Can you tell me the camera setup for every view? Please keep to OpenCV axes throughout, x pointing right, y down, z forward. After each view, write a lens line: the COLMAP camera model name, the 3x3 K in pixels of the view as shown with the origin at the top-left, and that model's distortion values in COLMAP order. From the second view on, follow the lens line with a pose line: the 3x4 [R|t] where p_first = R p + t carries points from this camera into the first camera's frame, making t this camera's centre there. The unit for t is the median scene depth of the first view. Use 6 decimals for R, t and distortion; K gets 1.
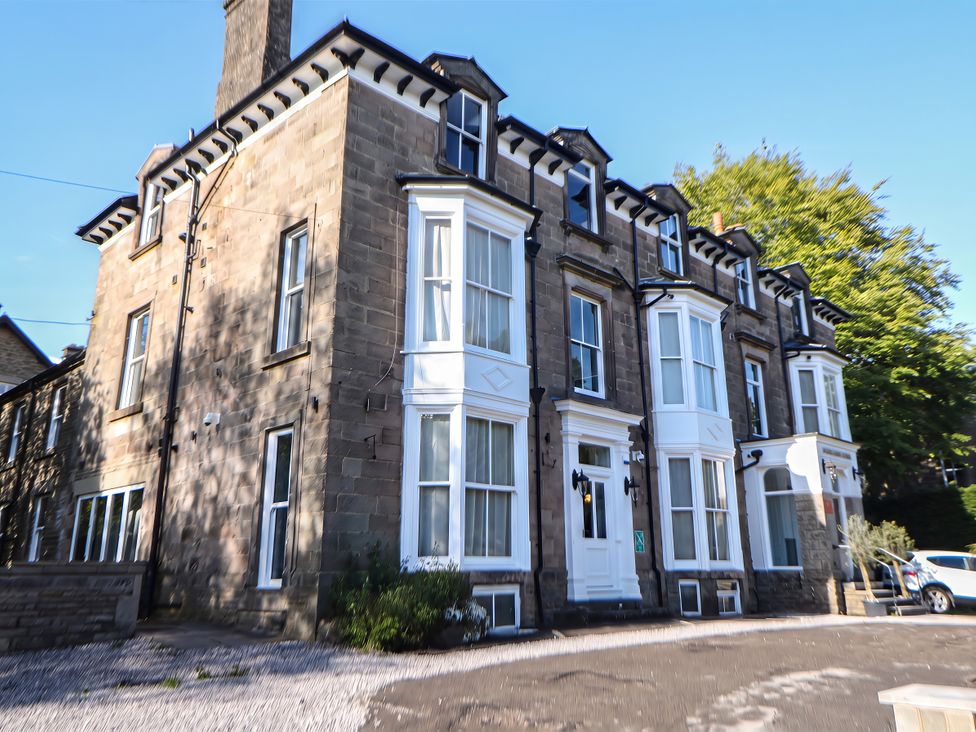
lens RADIAL K [[791.2, 0, 552.1], [0, 791.2, 332.3], [0, 0, 1]] dist [0.002944, 0.006000]
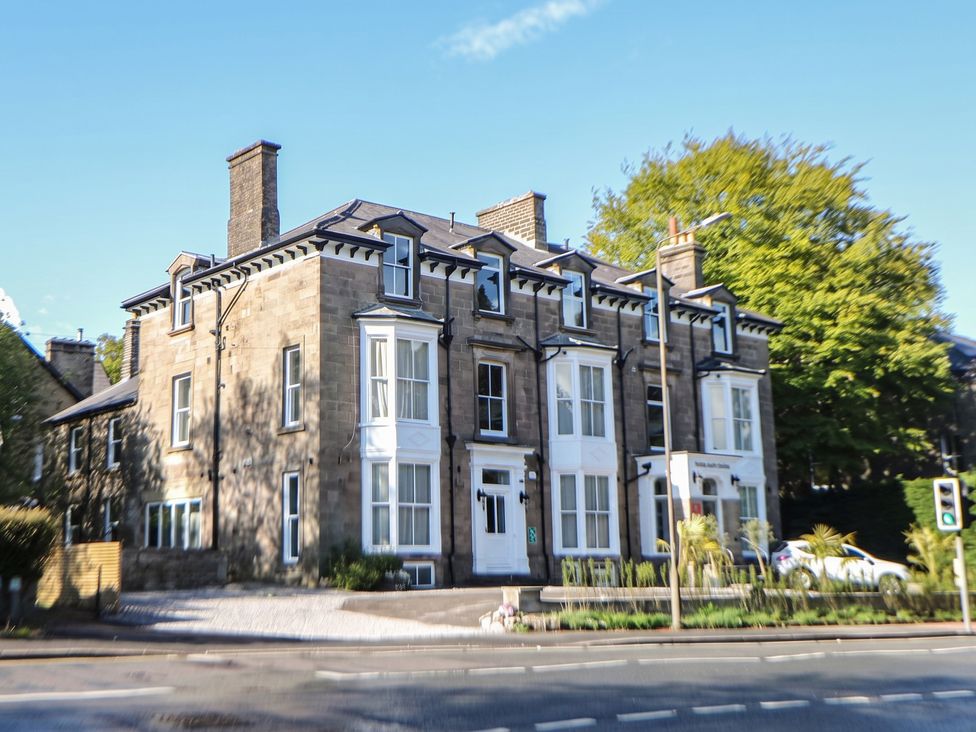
lens RADIAL K [[1190.8, 0, 488.0], [0, 1190.8, 366.0], [0, 0, 1]] dist [0.011983, -0.005532]
pose [[0.993435, -0.015884, -0.113293, 0.305800], [0.030081, 0.991734, 0.124732, -0.338361], [0.110375, -0.127321, 0.985701, -1.191851]]
